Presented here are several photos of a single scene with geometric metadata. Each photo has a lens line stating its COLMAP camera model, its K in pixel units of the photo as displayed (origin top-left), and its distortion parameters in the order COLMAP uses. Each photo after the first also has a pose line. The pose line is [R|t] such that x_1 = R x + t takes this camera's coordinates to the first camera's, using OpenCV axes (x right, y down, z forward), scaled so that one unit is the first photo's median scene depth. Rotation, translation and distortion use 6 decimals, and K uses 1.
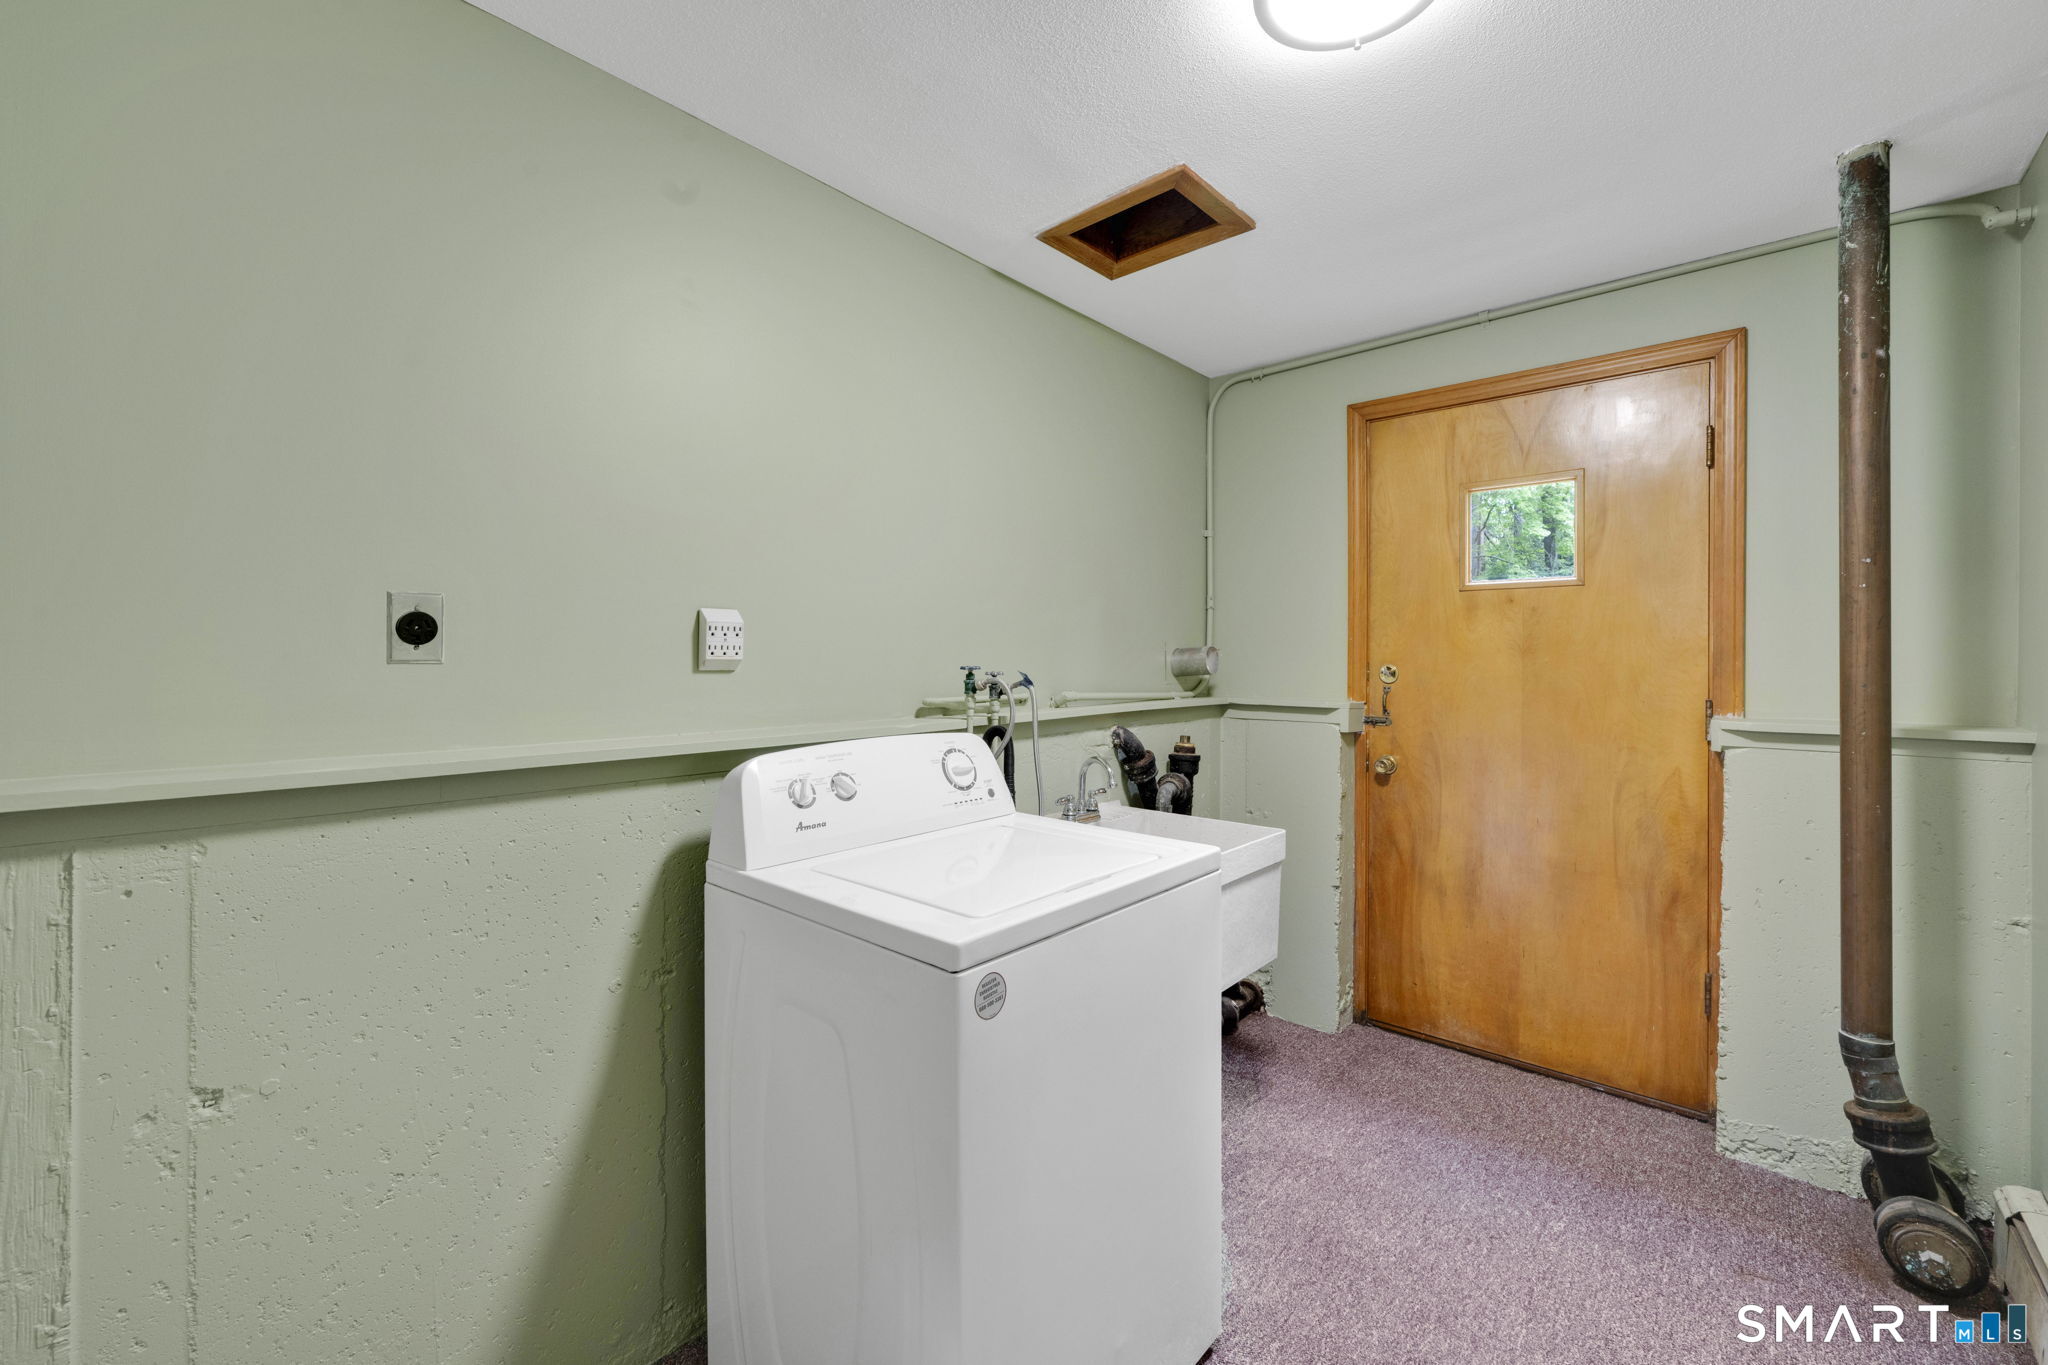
lens RADIAL K [[820.0, 0, 1003.6], [0, 820.0, 672.6], [0, 0, 1]] dist [-0.001842, 0.000019]
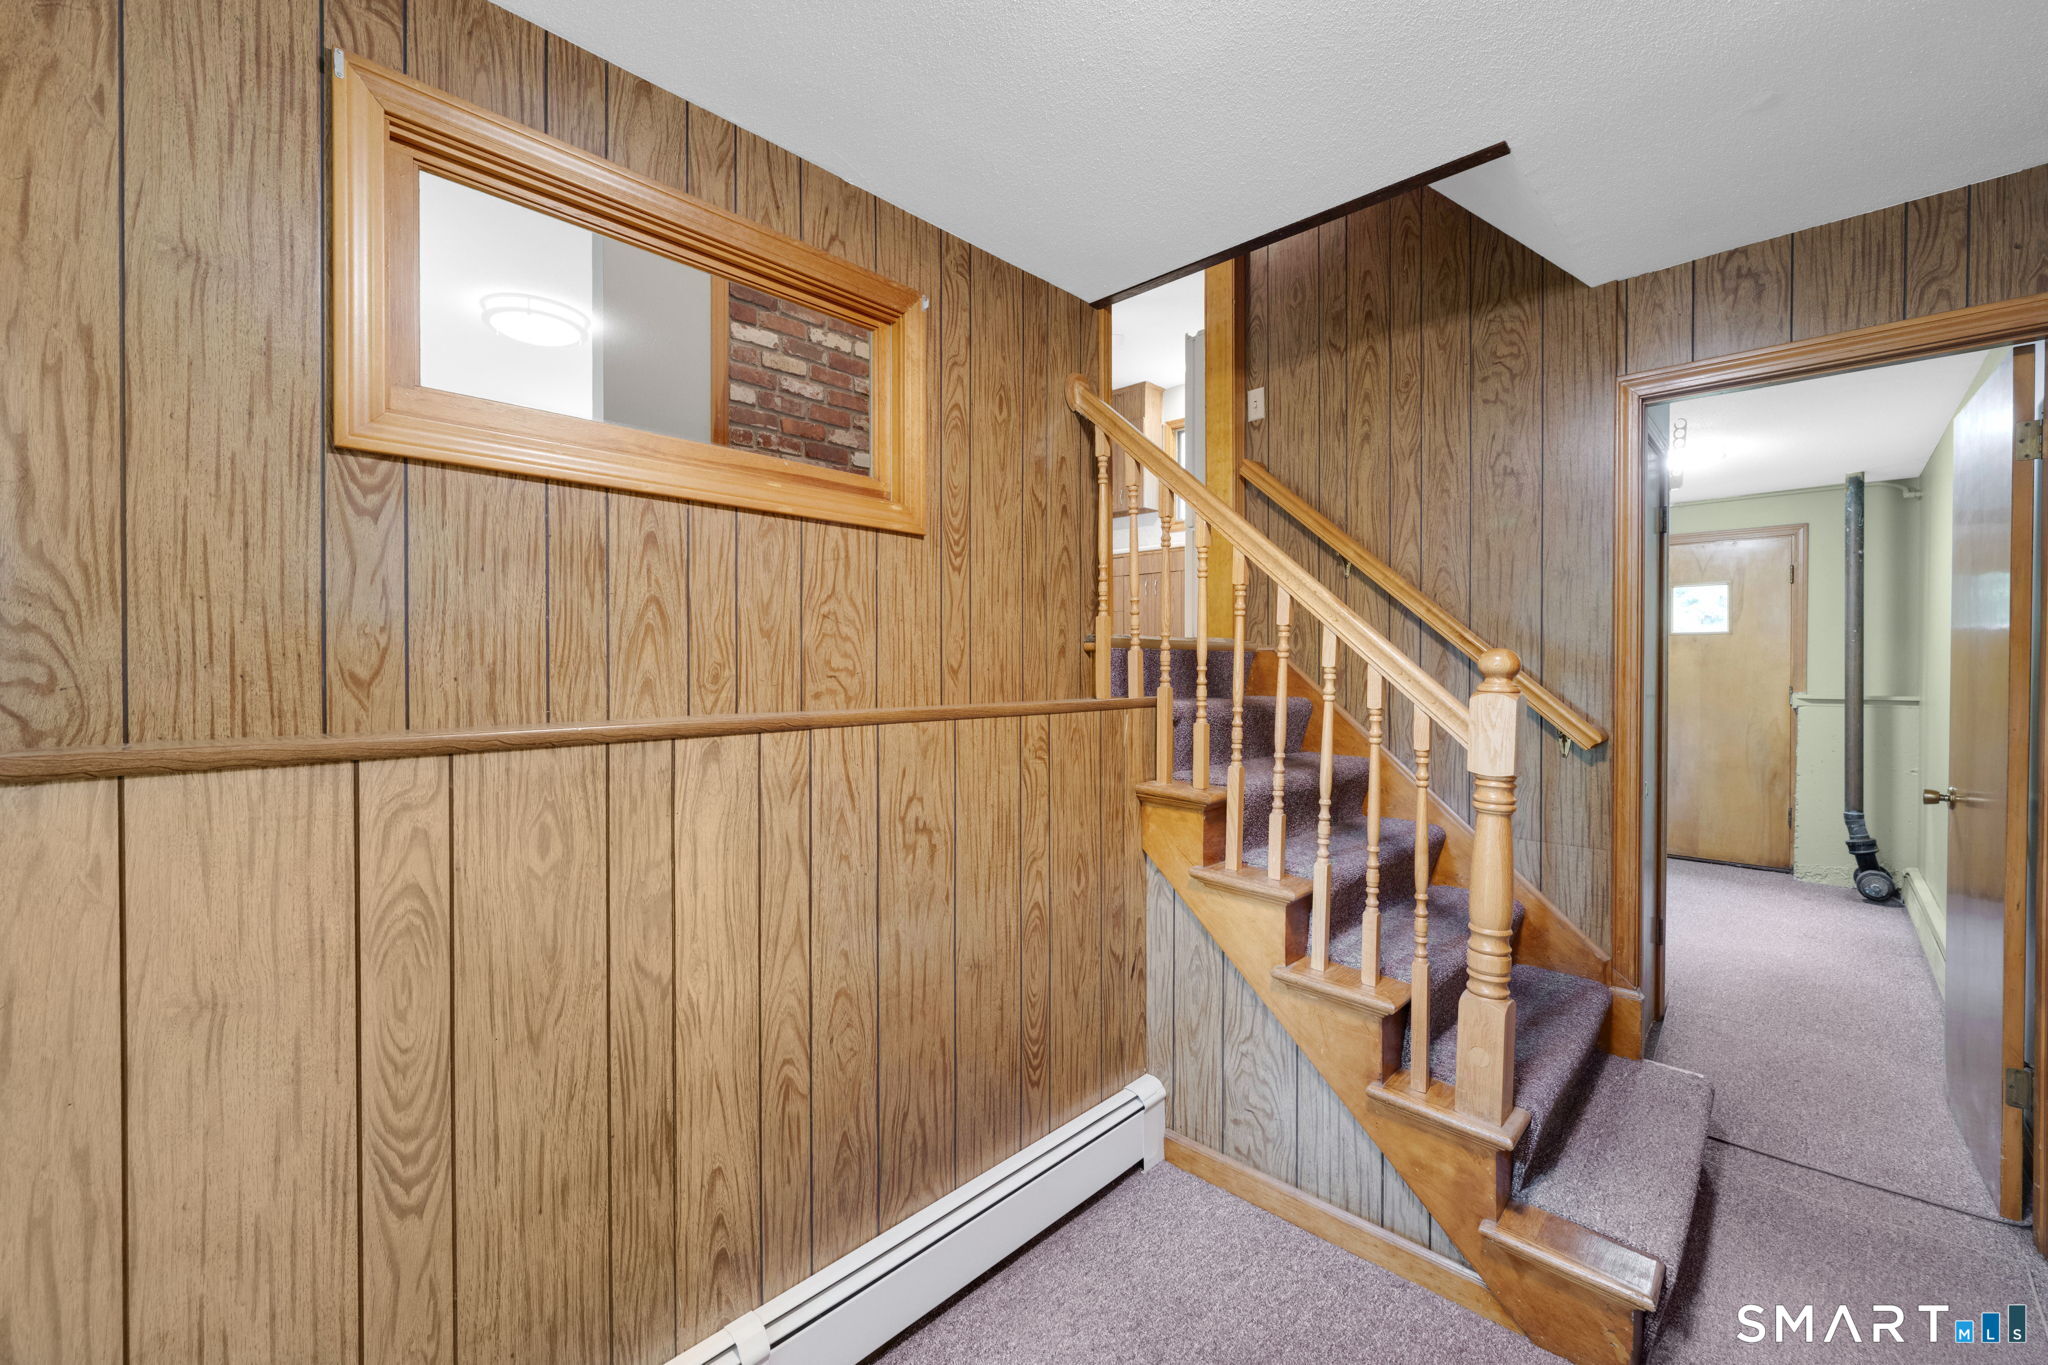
lens RADIAL K [[820.0, 0, 1038.3], [0, 820.0, 679.9], [0, 0, 1]] dist [-0.001842, 0.000019]
pose [[0.999865, -0.002317, -0.016297, -1.456098], [0.002420, 0.999977, 0.006278, -0.005548], [0.016282, -0.006317, 0.999847, -1.598021]]
